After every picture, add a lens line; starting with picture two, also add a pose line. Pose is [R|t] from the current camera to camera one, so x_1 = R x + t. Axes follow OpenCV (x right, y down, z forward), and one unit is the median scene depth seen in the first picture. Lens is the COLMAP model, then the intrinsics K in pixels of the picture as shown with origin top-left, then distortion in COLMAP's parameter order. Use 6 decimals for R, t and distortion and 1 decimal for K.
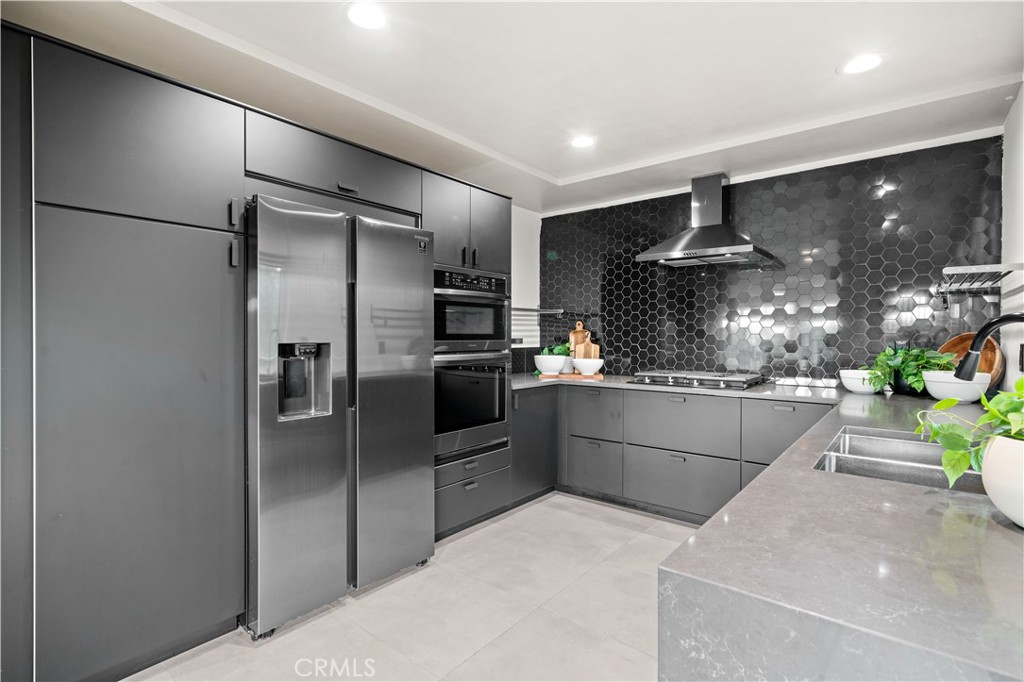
lens RADIAL K [[492.6, 0, 511.7], [0, 492.6, 338.4], [0, 0, 1]] dist [0.001259, 0.000440]
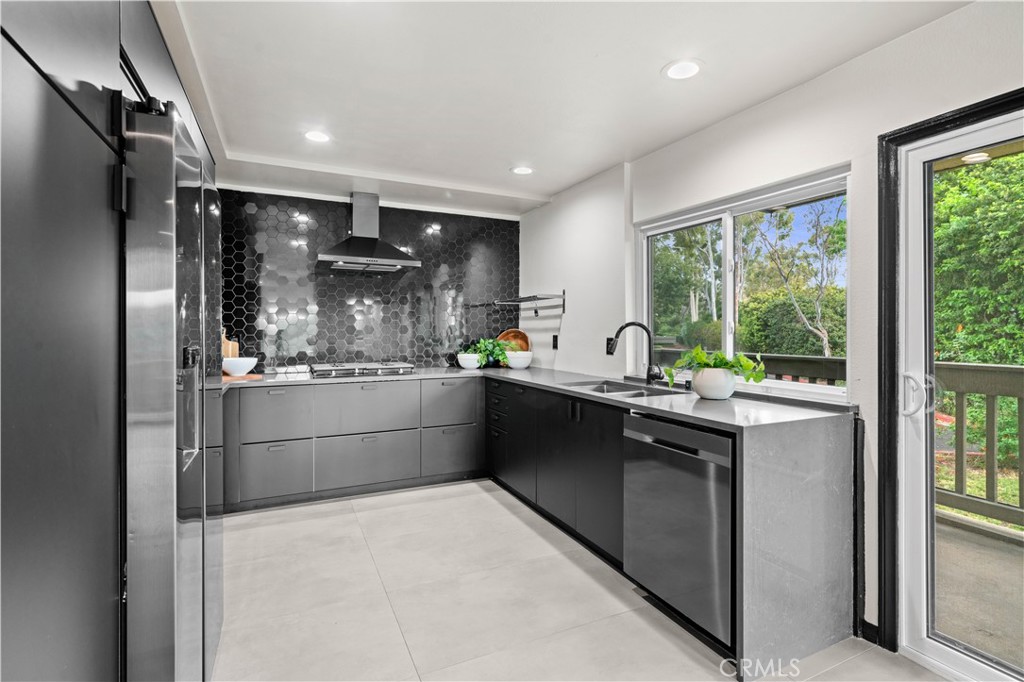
lens RADIAL K [[479.2, 0, 509.6], [0, 479.2, 333.3], [0, 0, 1]] dist [0.000005, -0.000110]
pose [[0.428603, -0.005924, 0.903474, -0.505584], [0.005708, 0.999976, 0.003849, -0.003610], [-0.903475, 0.003507, 0.428627, 0.222442]]
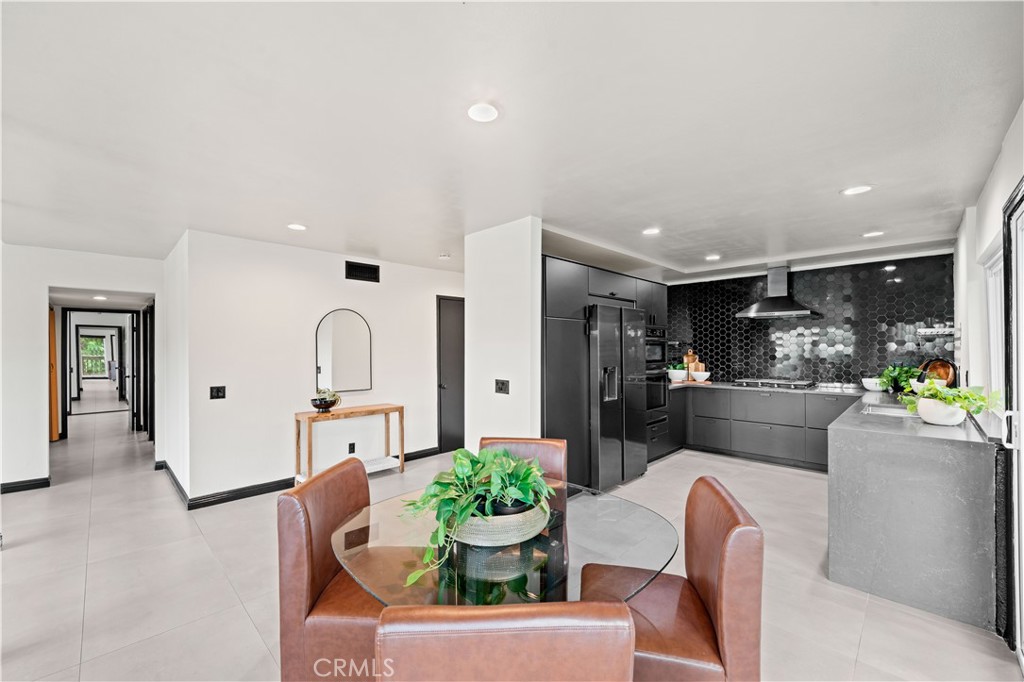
lens RADIAL K [[412.5, 0, 511.1], [0, 412.5, 347.6], [0, 0, 1]] dist [0.000234, -0.000106]
pose [[0.995428, -0.008462, -0.095142, -0.433993], [0.007530, 0.999920, -0.010151, -0.039963], [0.095221, 0.009389, 0.995412, -0.582400]]
